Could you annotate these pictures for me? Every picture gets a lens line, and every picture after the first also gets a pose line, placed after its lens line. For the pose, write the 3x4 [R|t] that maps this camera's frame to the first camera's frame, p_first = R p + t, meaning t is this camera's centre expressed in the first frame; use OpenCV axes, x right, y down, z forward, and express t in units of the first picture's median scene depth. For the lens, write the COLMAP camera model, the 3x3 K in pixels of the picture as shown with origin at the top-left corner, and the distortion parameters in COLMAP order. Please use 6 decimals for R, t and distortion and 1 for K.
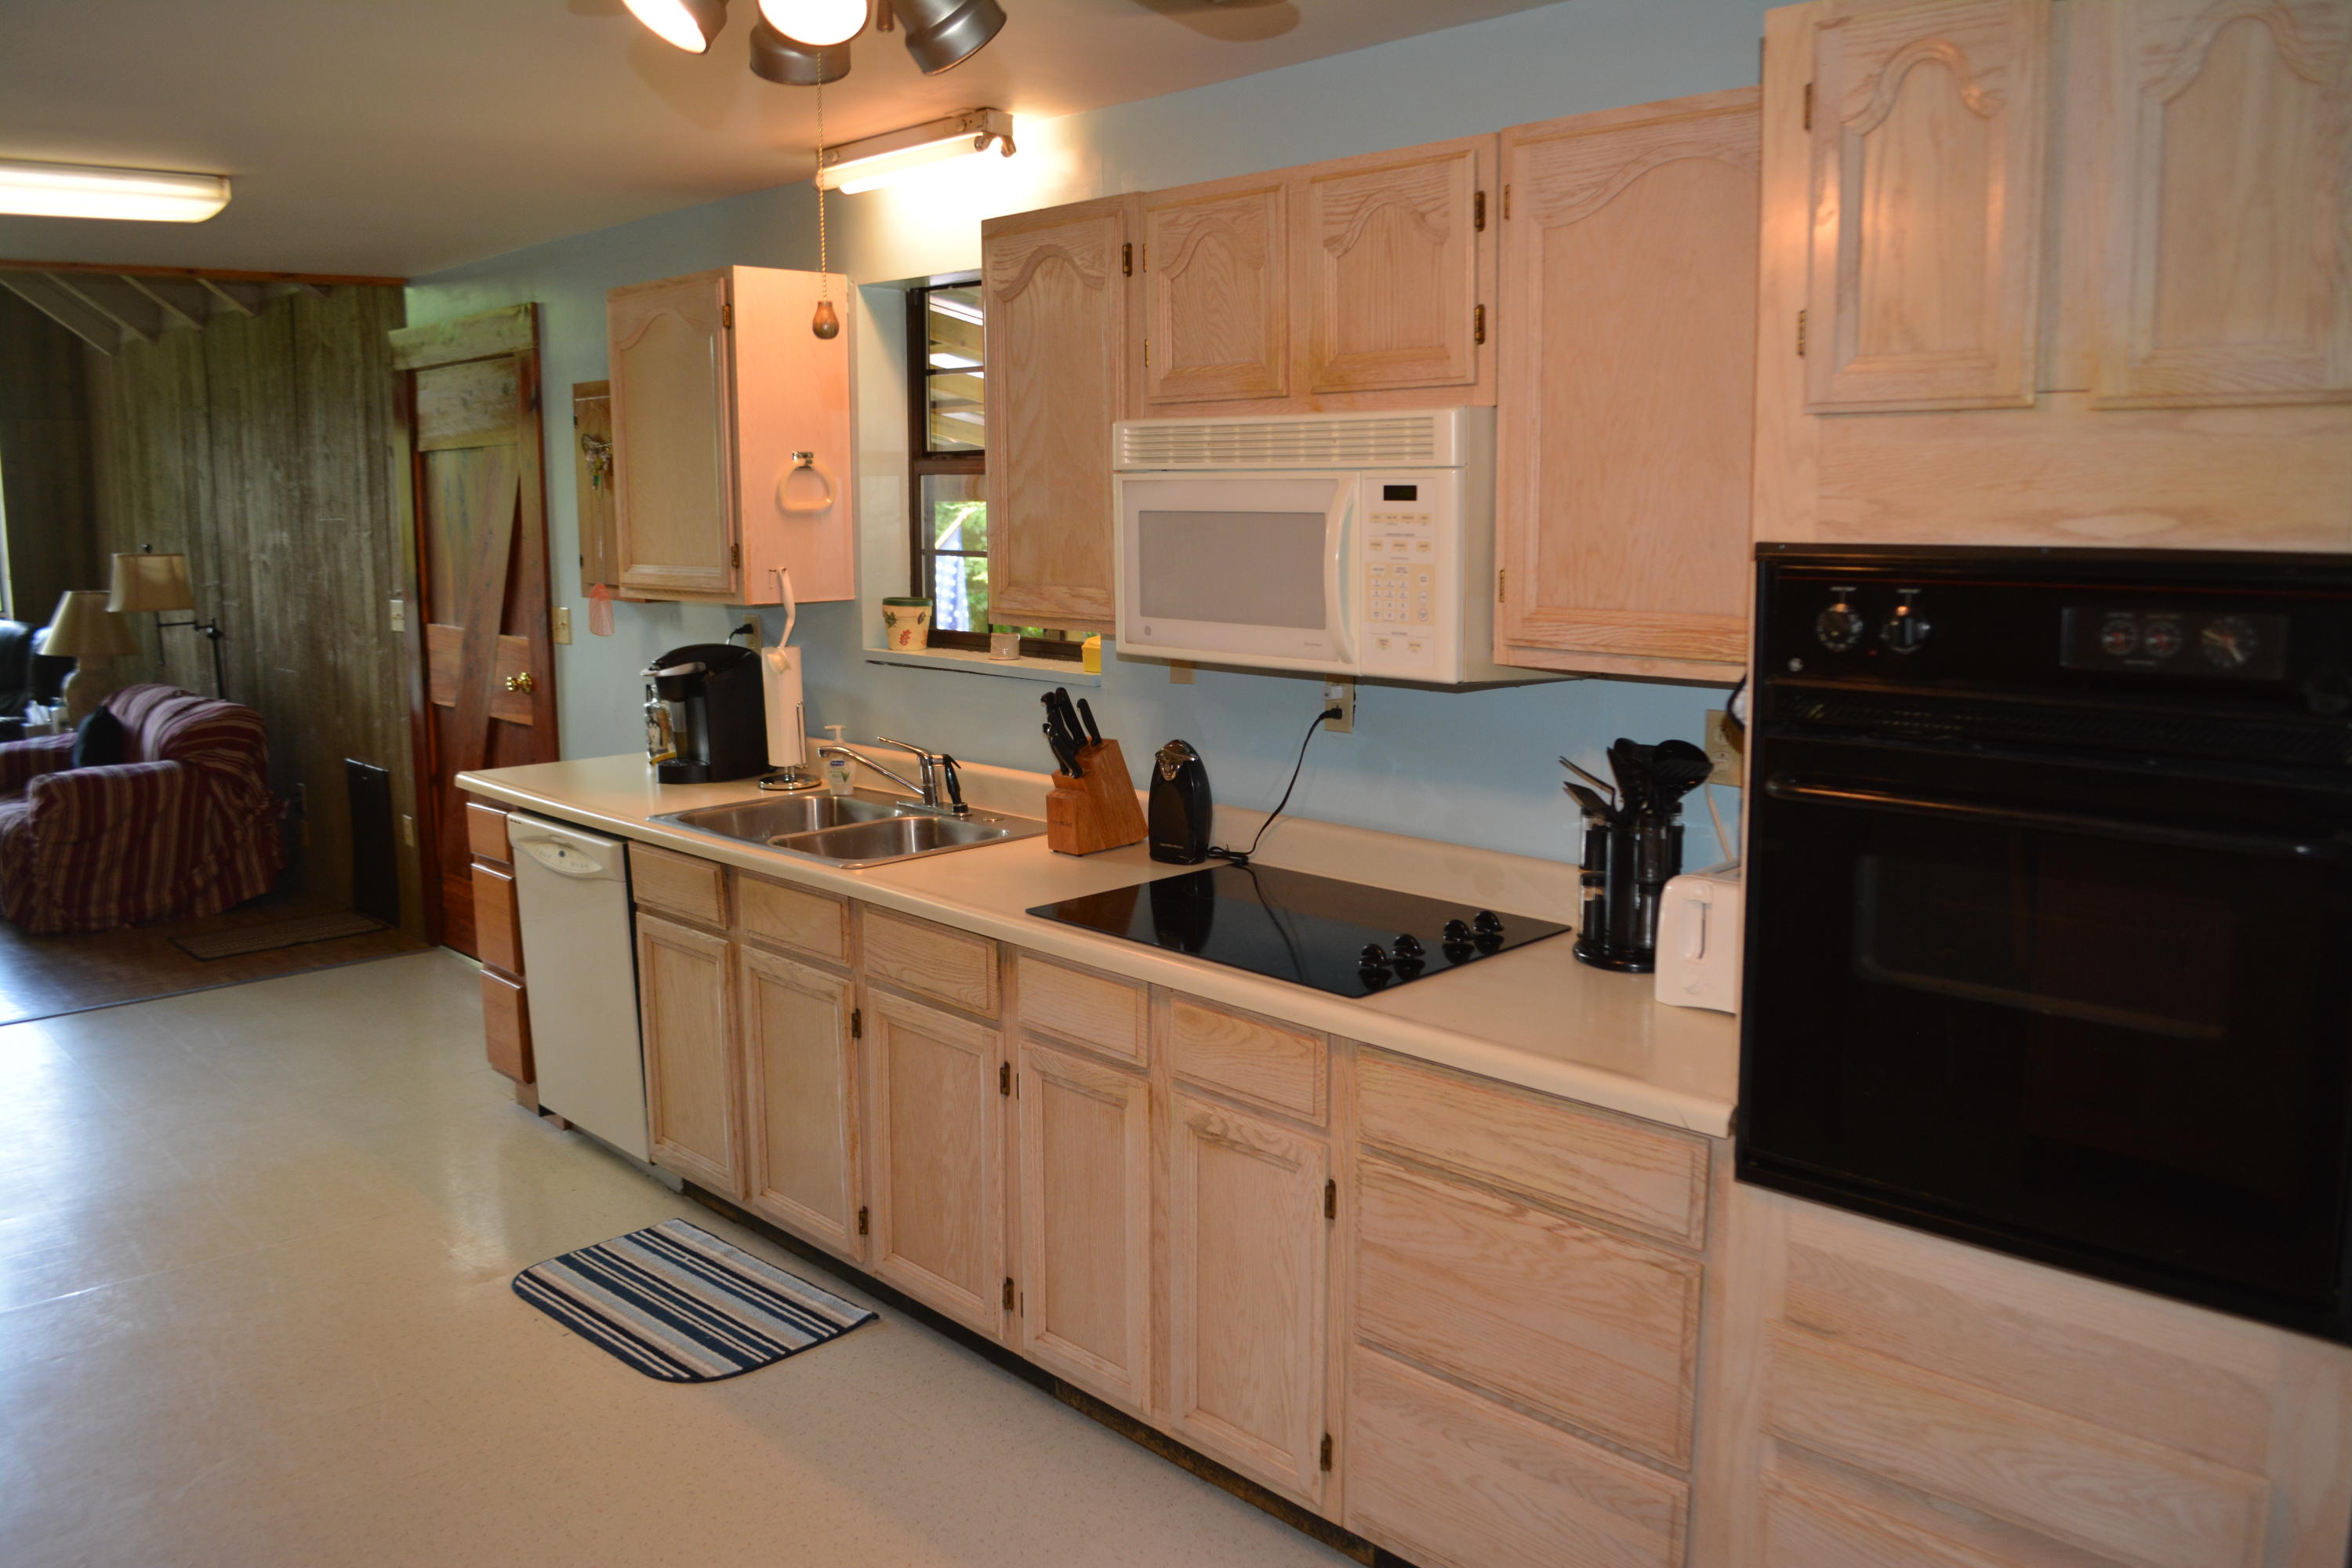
lens RADIAL K [[1845.2, 0, 1183.4], [0, 1845.2, 774.4], [0, 0, 1]] dist [-0.087071, 0.014783]
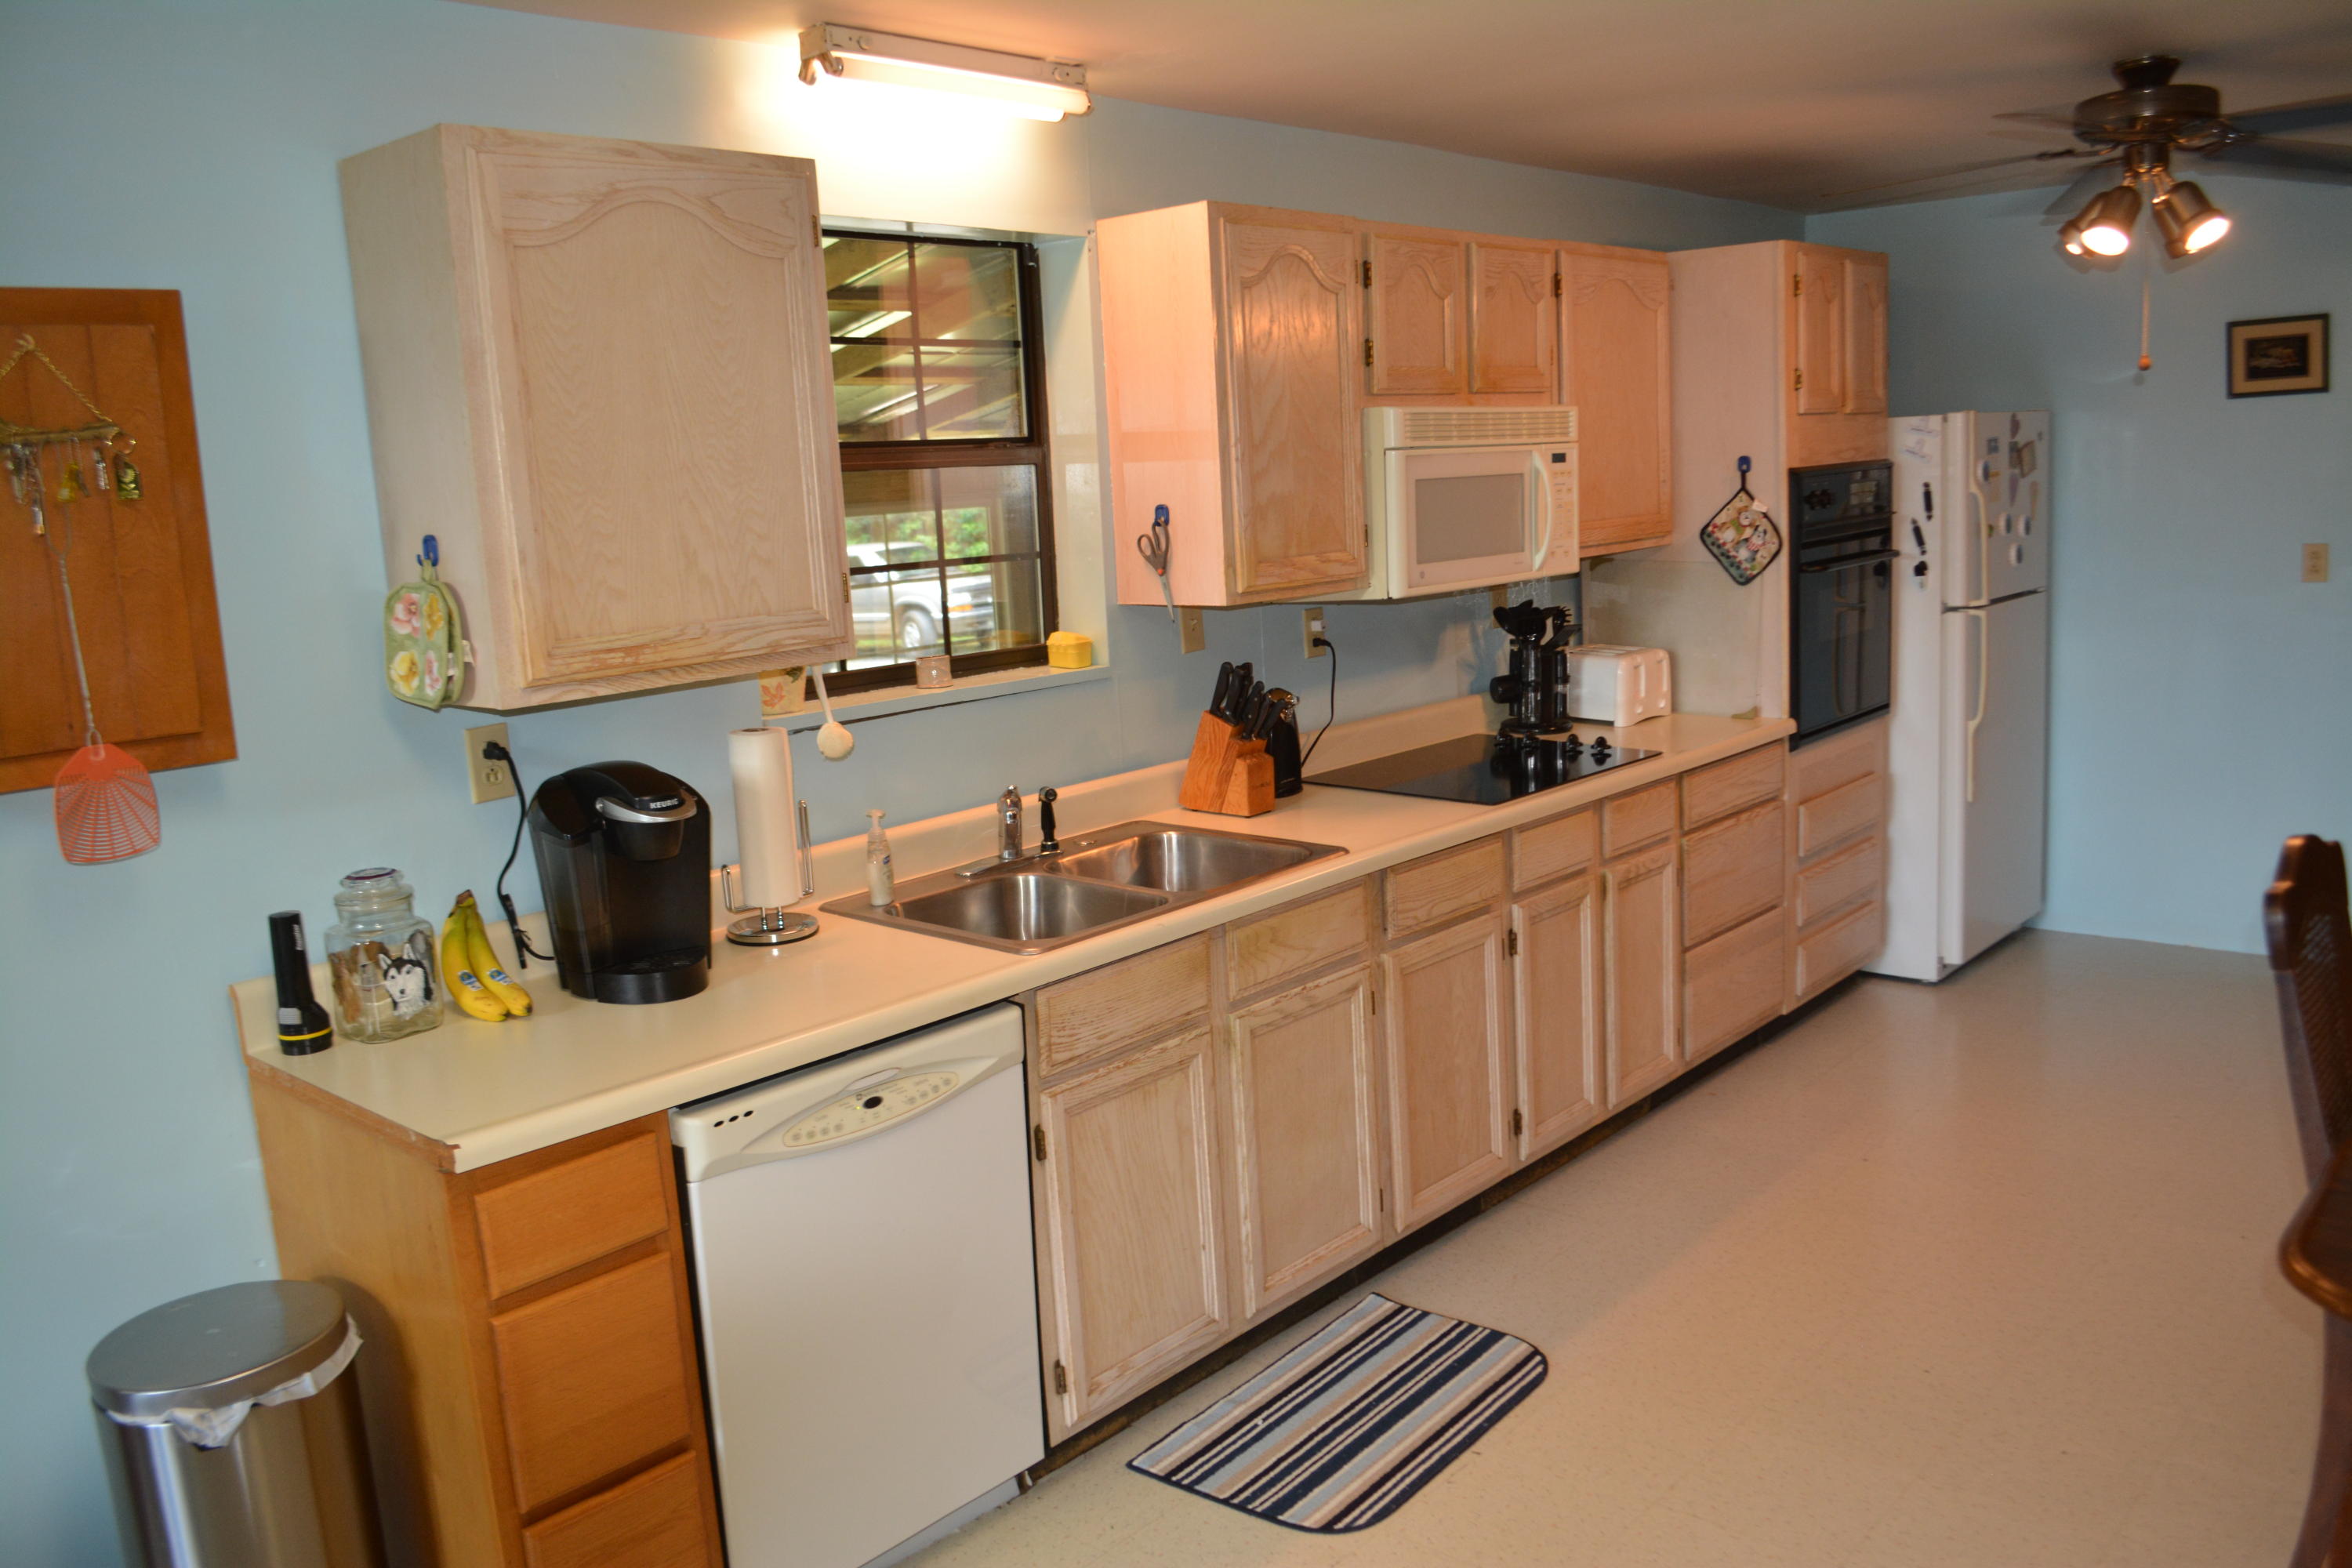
lens RADIAL K [[1845.2, 0, 1186.8], [0, 1845.2, 805.8], [0, 0, 1]] dist [-0.087071, 0.014783]
pose [[-0.083299, -0.165463, 0.982692, -1.173623], [0.207071, 0.961721, 0.179484, -0.171826], [-0.974773, 0.218438, -0.045848, 1.160959]]
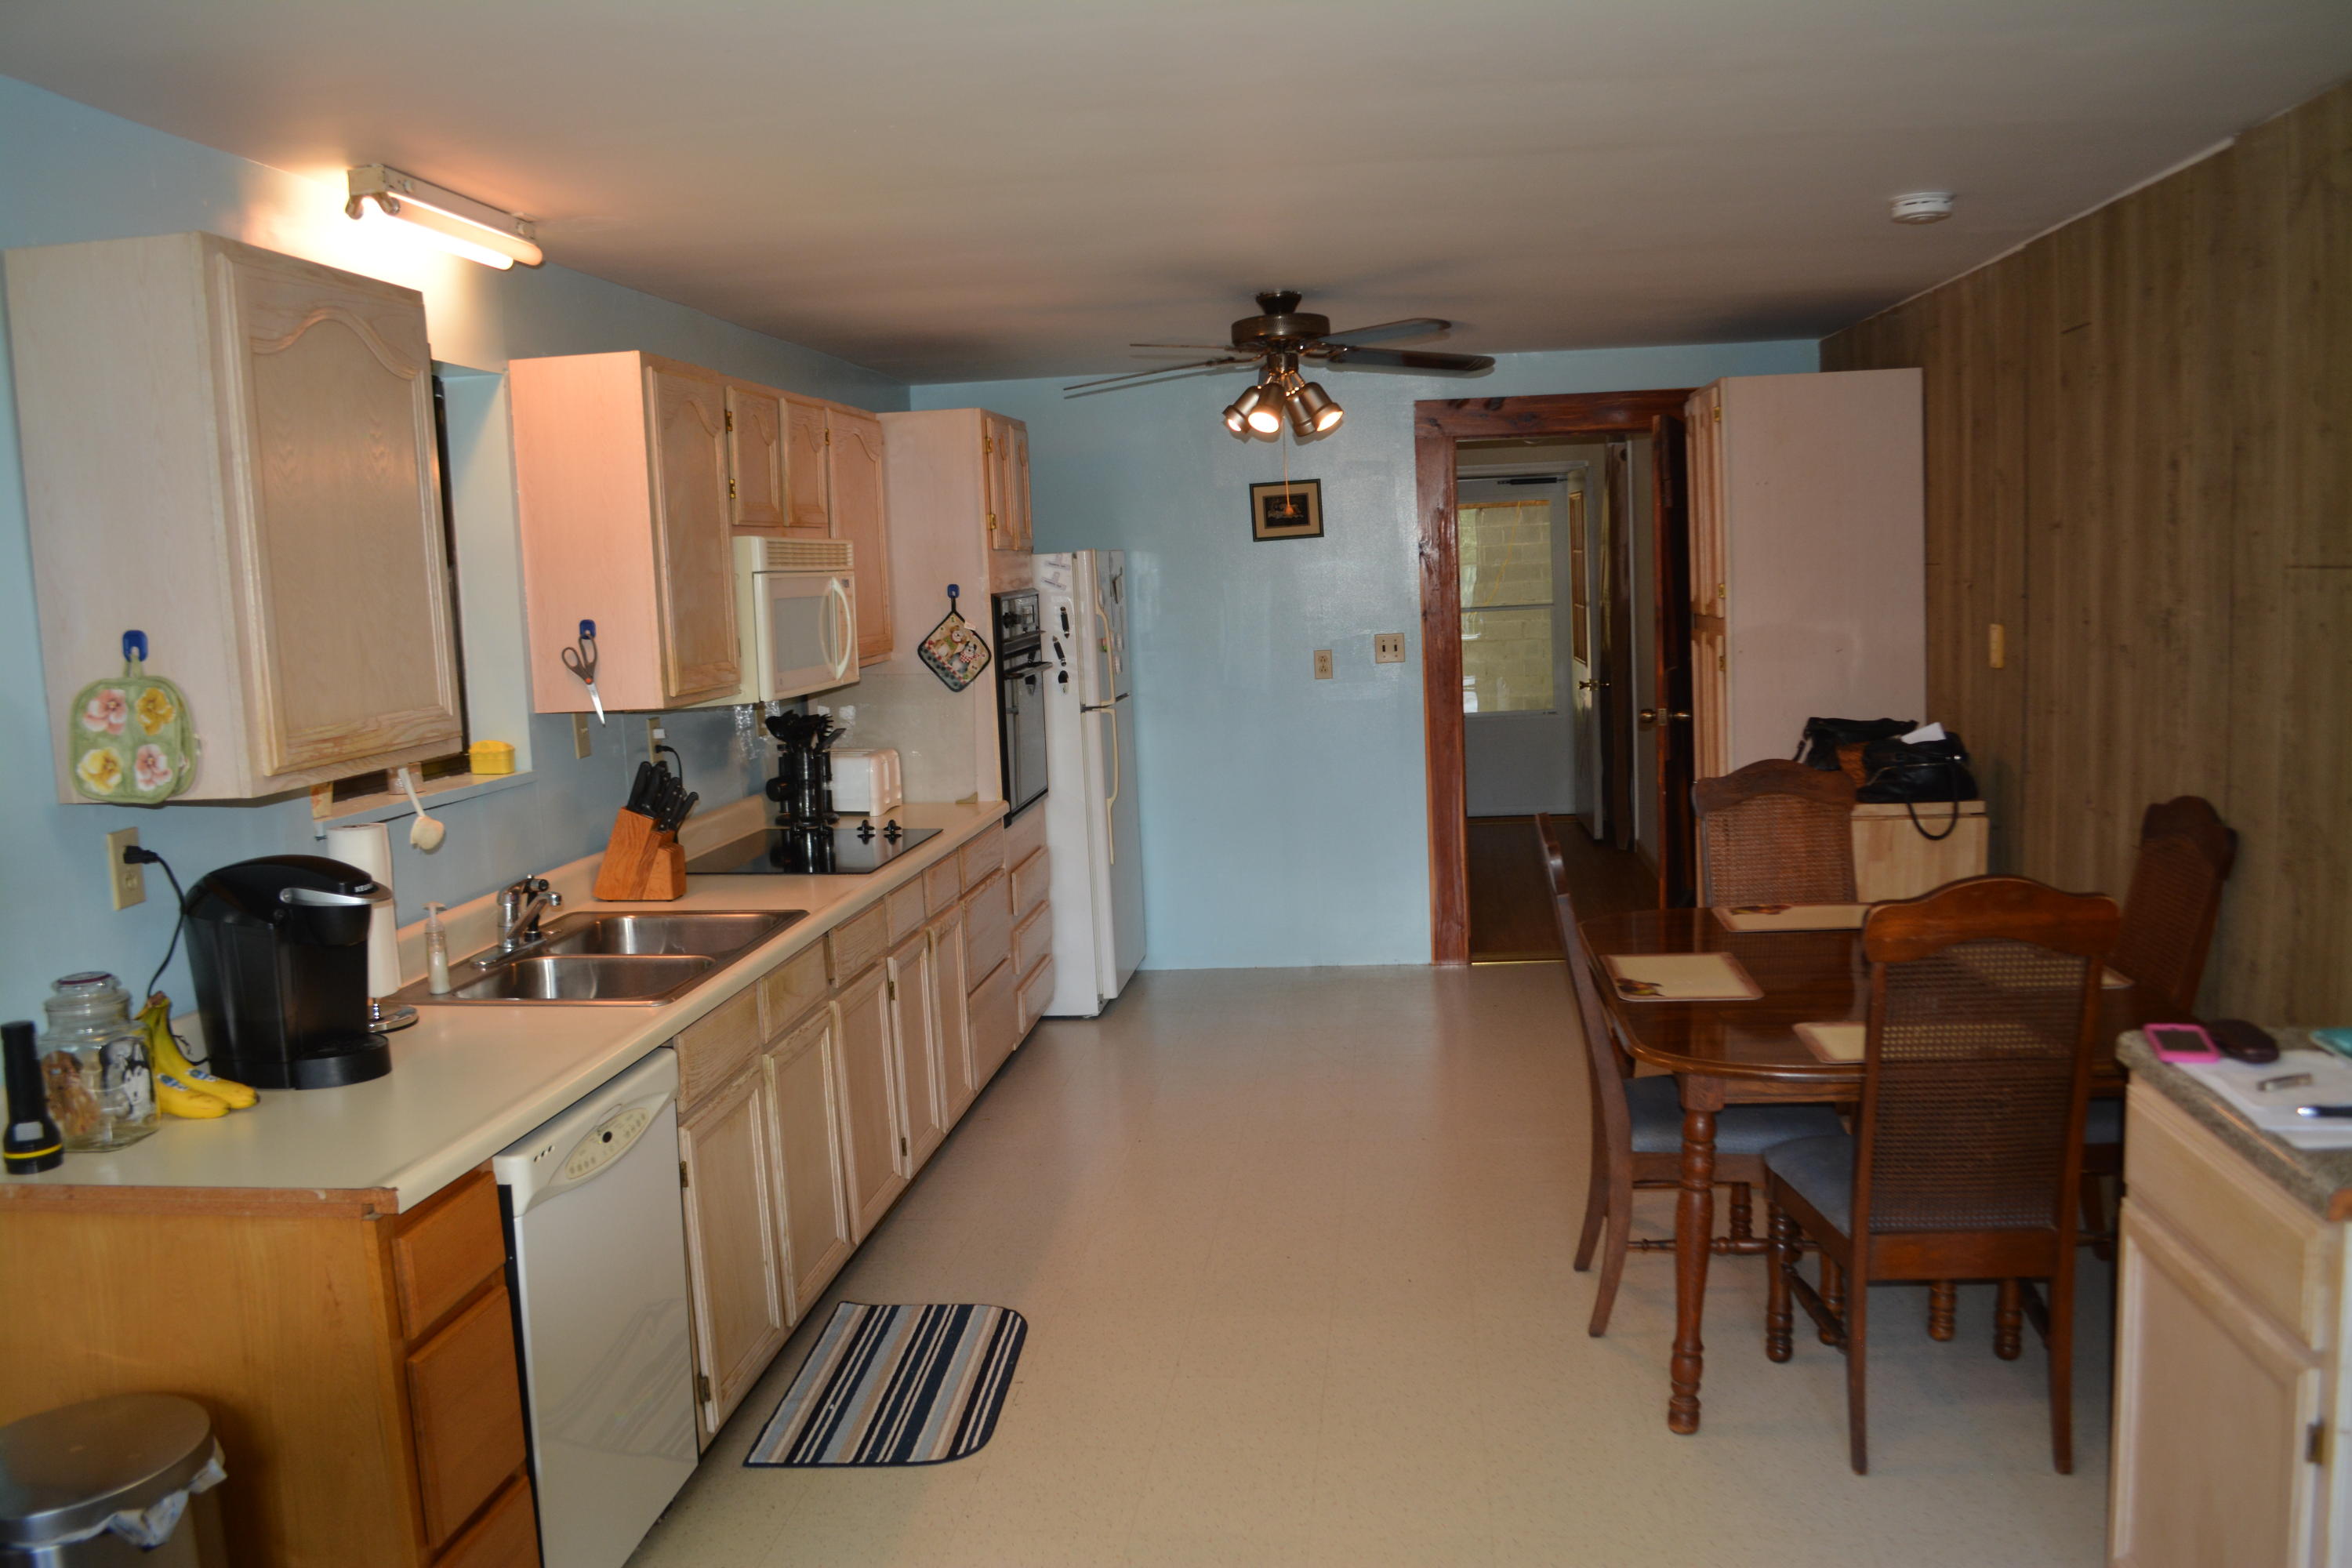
lens RADIAL K [[1845.2, 0, 1215.0], [0, 1845.2, 798.7], [0, 0, 1]] dist [-0.087071, 0.014783]
pose [[-0.648981, -0.058830, 0.758527, -1.241019], [0.165789, 0.962110, 0.216466, -0.227608], [-0.742521, 0.266238, -0.614638, 1.541267]]
